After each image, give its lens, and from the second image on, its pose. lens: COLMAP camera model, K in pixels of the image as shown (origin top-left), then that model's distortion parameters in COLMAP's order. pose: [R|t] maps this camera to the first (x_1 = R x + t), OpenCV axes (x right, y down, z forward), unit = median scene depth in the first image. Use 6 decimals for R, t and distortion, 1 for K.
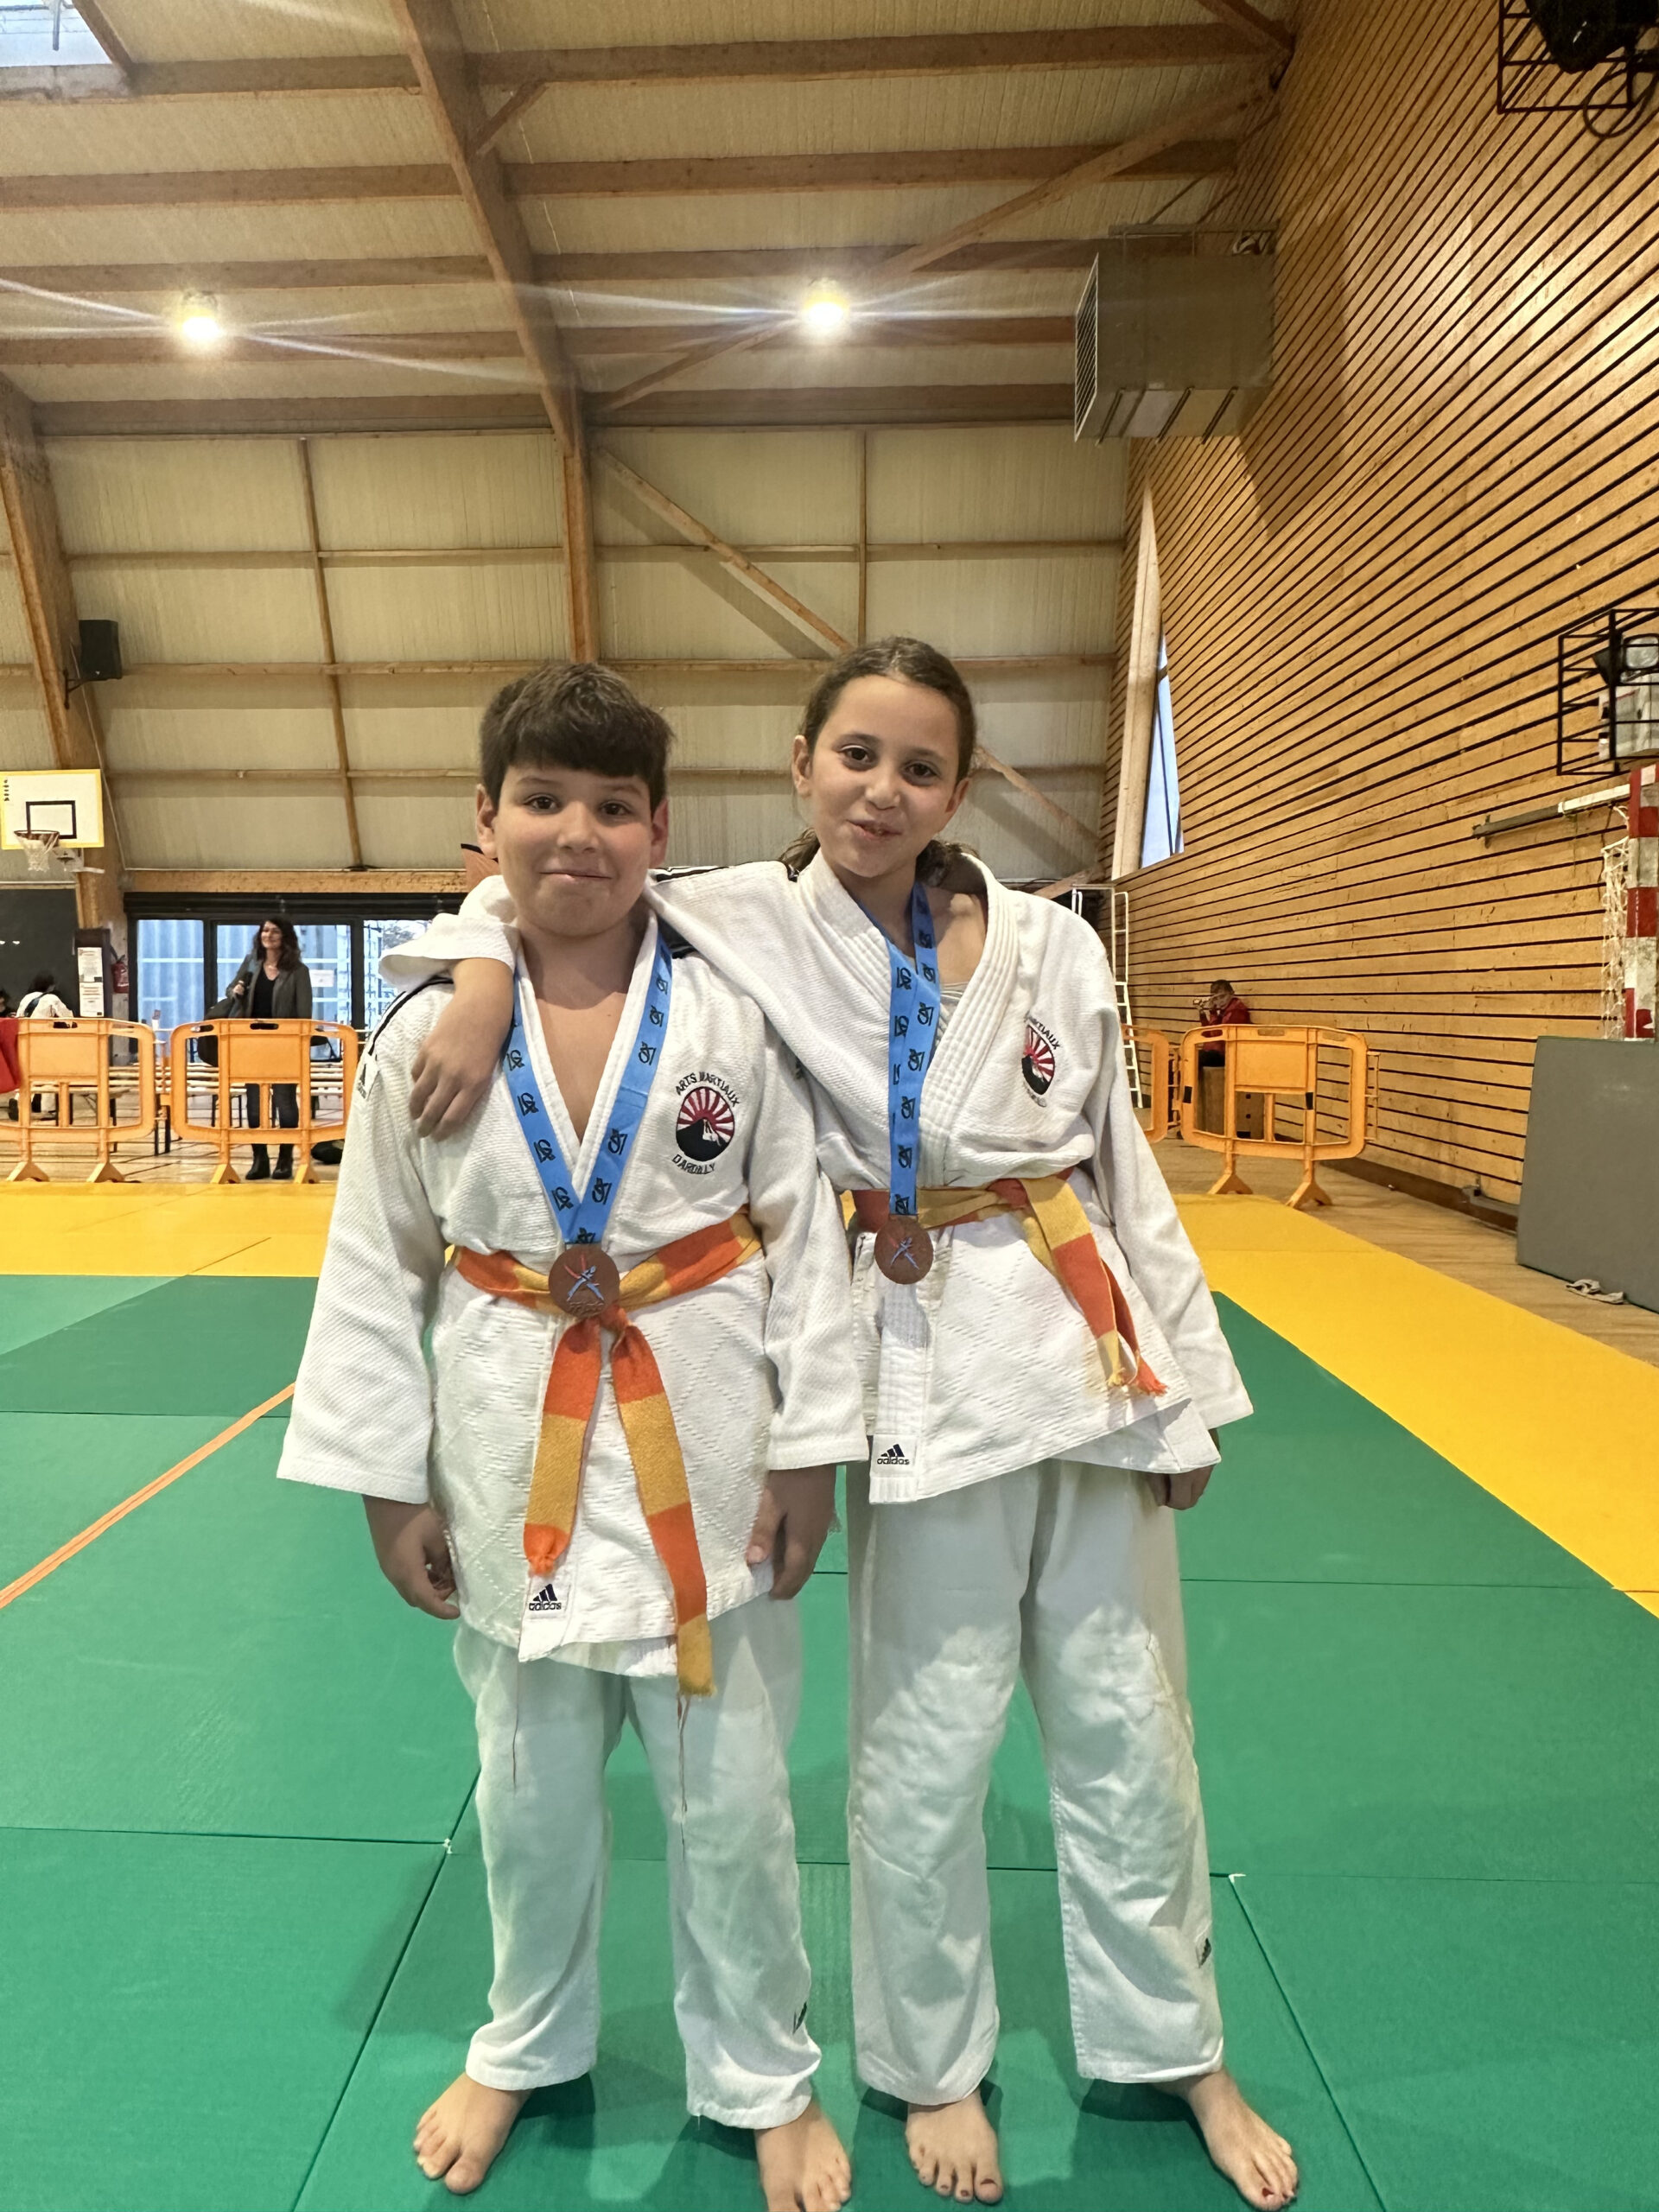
lens RADIAL K [[1542.4, 0, 829.5], [0, 1542.4, 1106.0], [0, 0, 1]] dist [-0.071613, 0.099338]
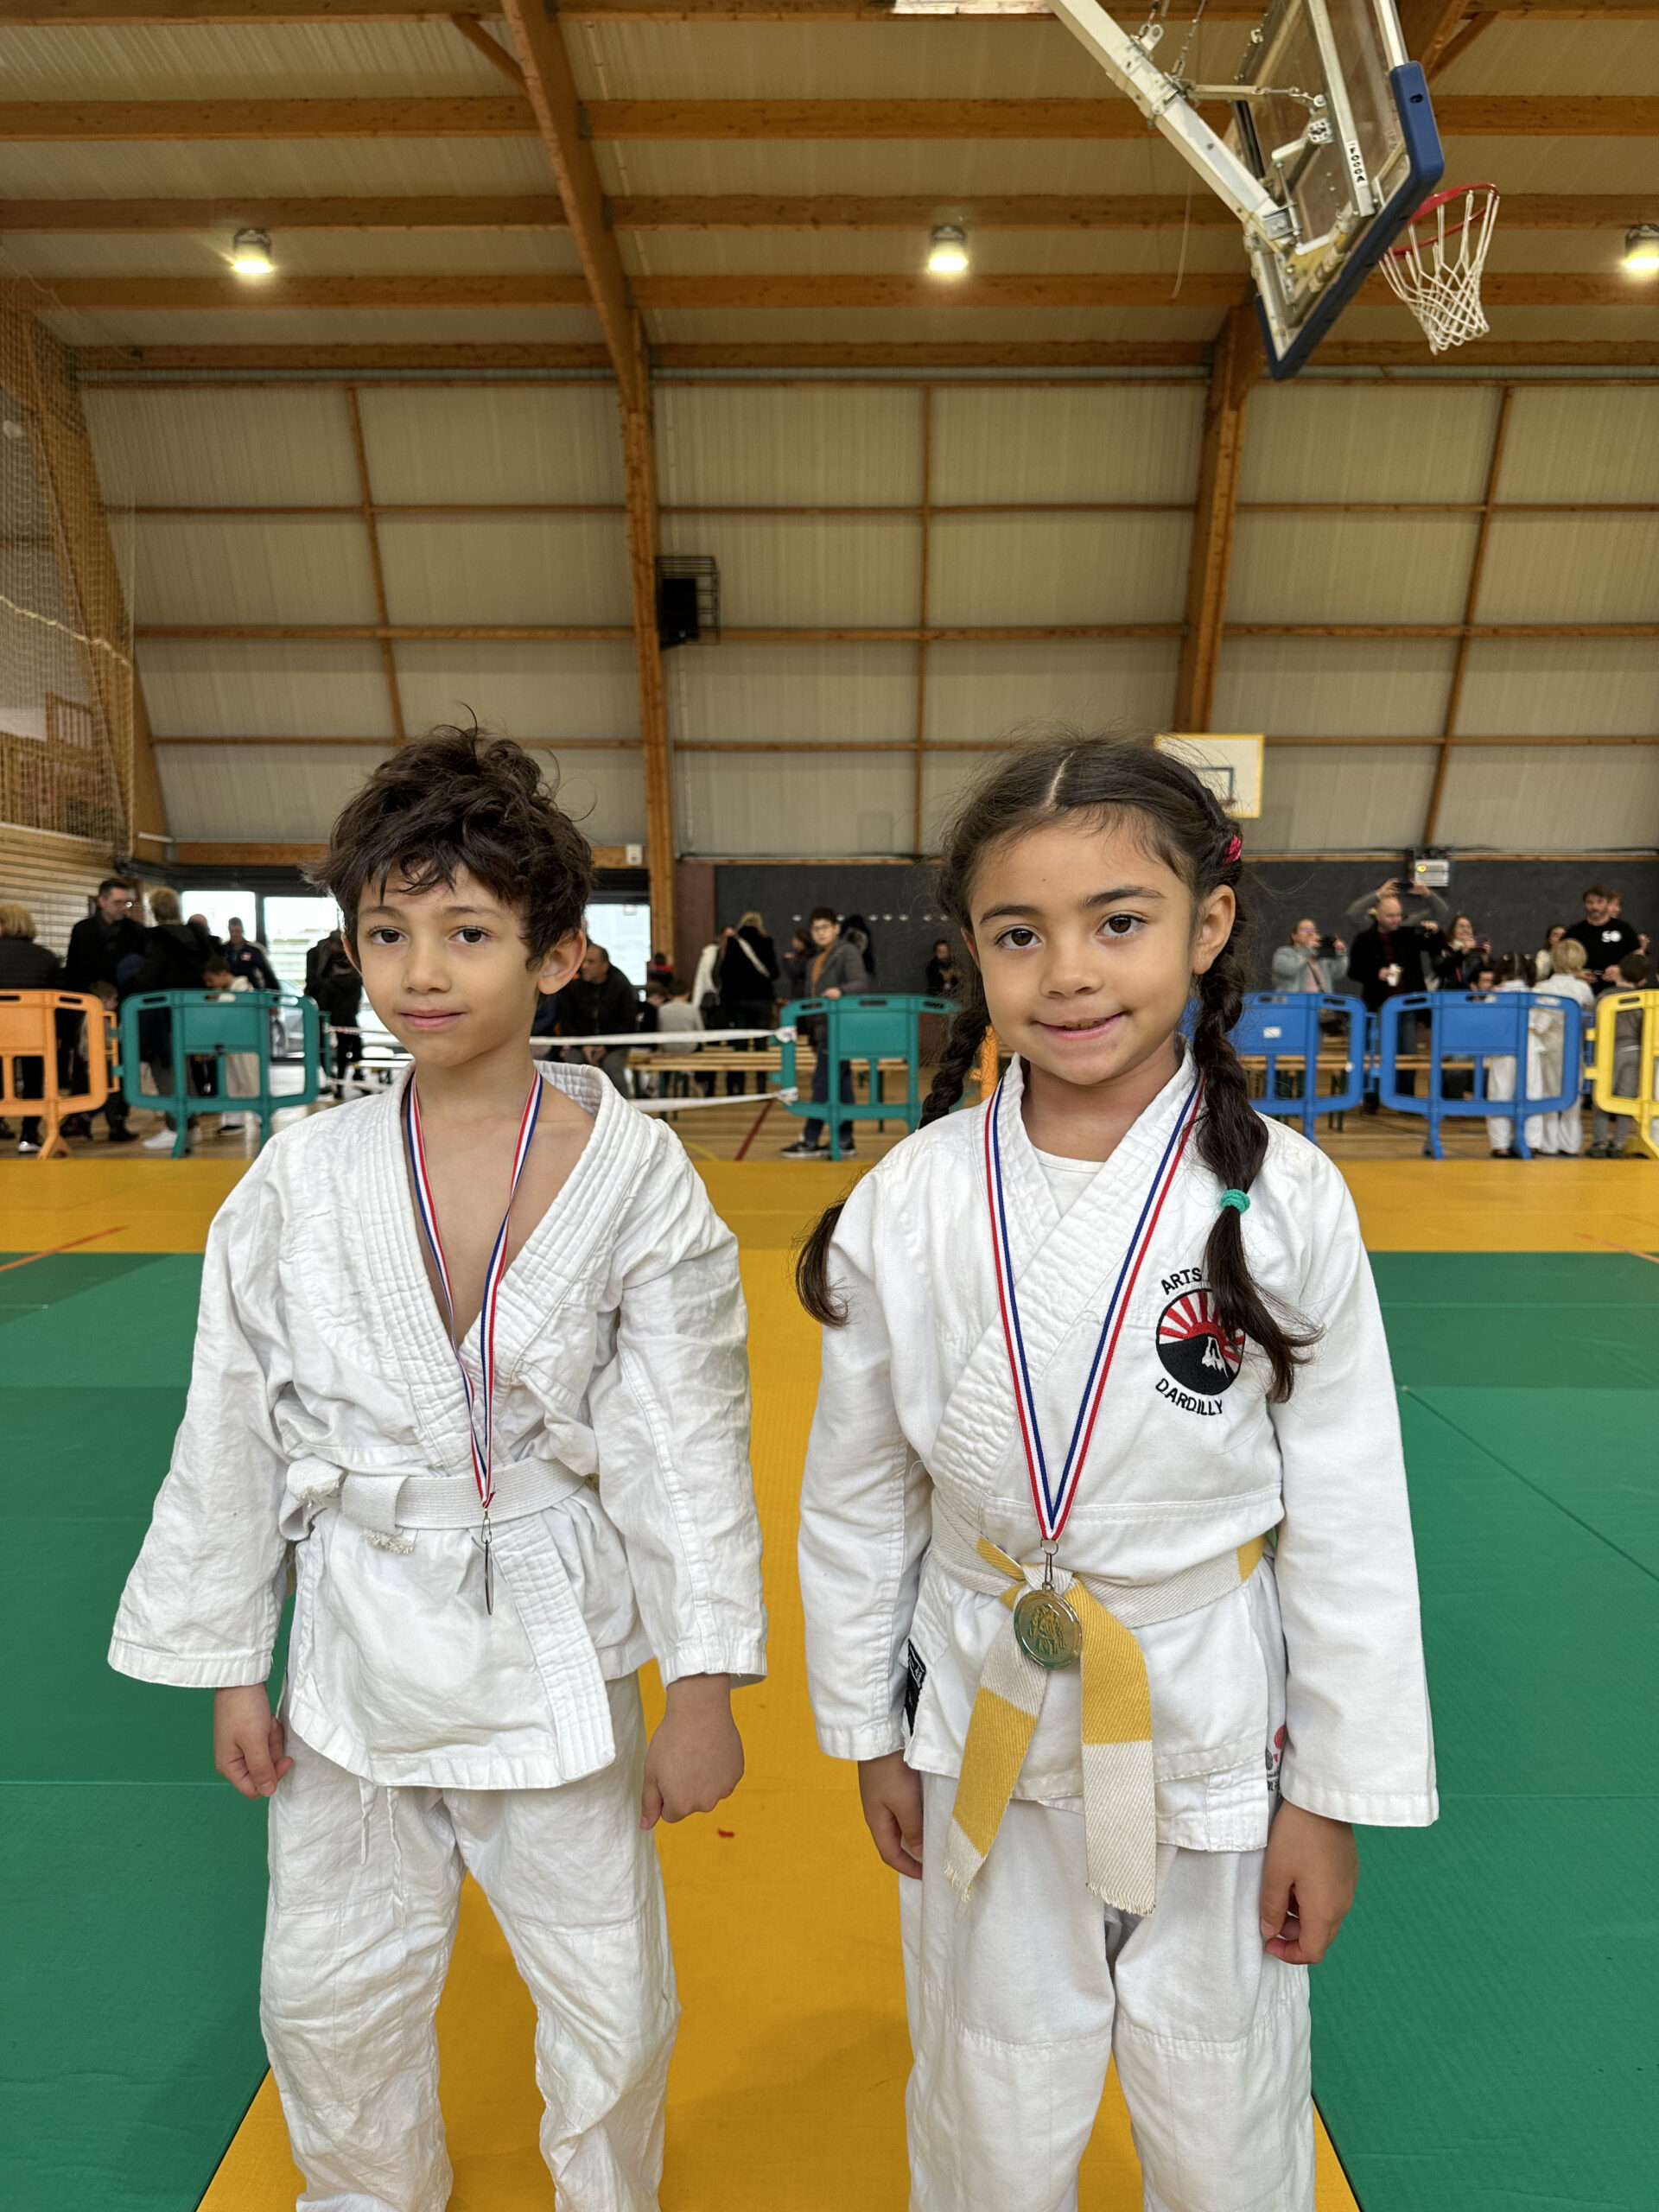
lens RADIAL K [[1530.2, 0, 829.5], [0, 1530.2, 1106.0], [0, 0, 1]] dist [-0.000689, -0.005496]
pose [[0.998035, -0.013827, 0.061116, -0.118438], [0.012465, 0.999667, 0.022602, -0.002375], [-0.061408, -0.021796, 0.997875, 0.009750]]
